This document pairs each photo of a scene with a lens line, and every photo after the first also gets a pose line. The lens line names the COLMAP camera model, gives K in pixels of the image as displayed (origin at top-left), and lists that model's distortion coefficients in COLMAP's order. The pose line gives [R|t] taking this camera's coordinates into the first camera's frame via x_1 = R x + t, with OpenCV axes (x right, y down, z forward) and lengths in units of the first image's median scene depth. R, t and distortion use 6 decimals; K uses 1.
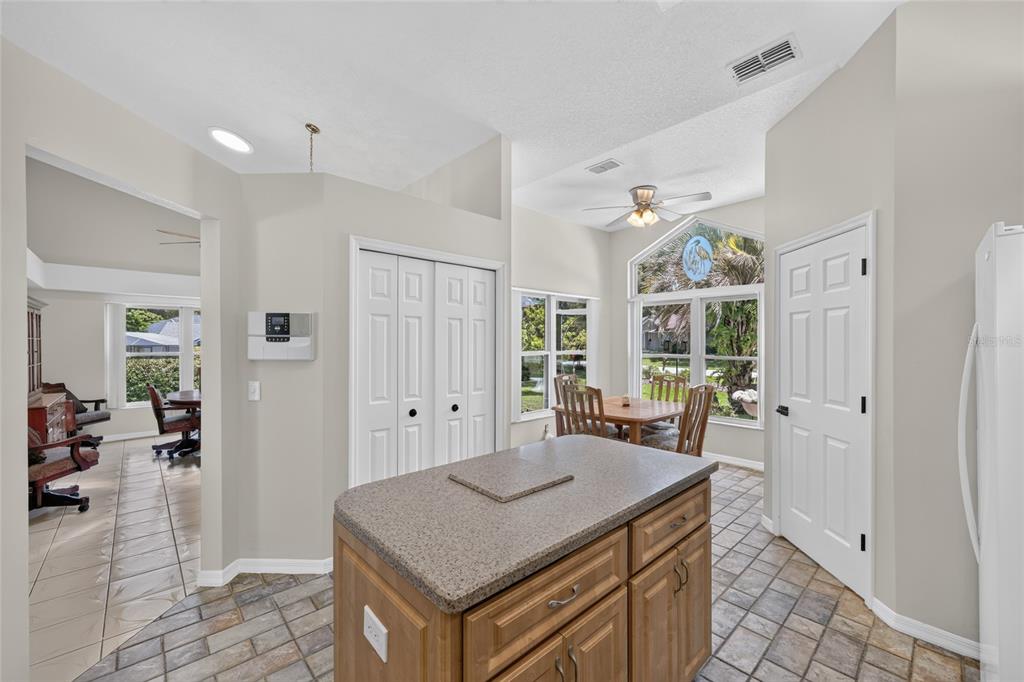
lens RADIAL K [[412.6, 0, 509.9], [0, 412.6, 344.3], [0, 0, 1]] dist [-0.003455, 0.000093]
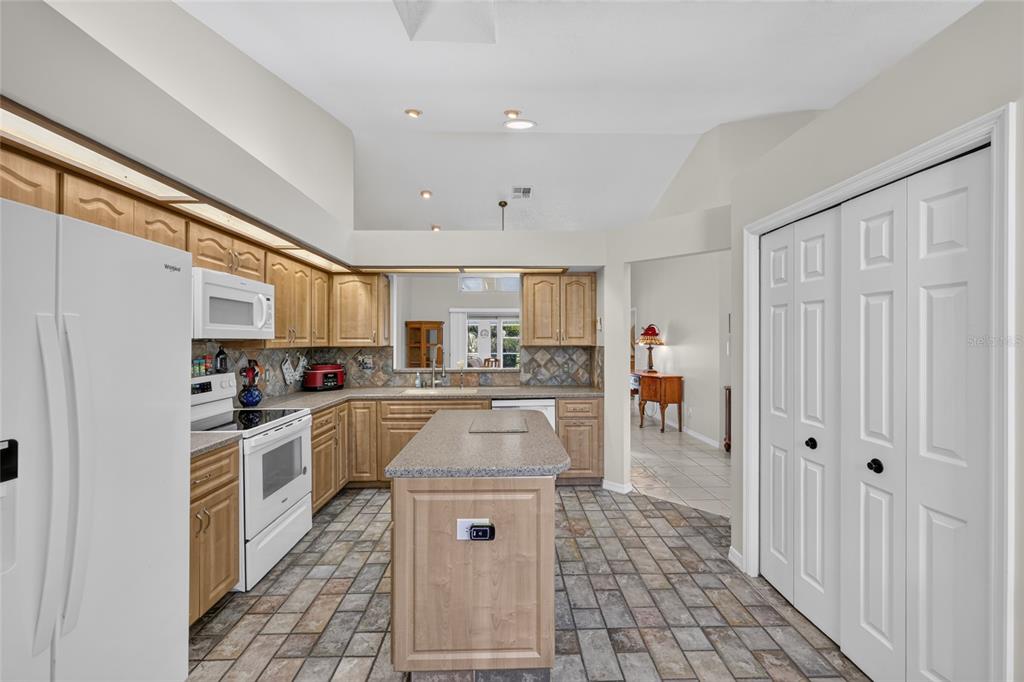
lens RADIAL K [[412.6, 0, 516.0], [0, 412.6, 340.2], [0, 0, 1]] dist [-0.003455, 0.000093]
pose [[-0.659687, -0.001221, -0.751539, 0.628840], [-0.001818, 0.999998, -0.000029, -0.002448], [0.751538, 0.001347, -0.659688, 1.143816]]
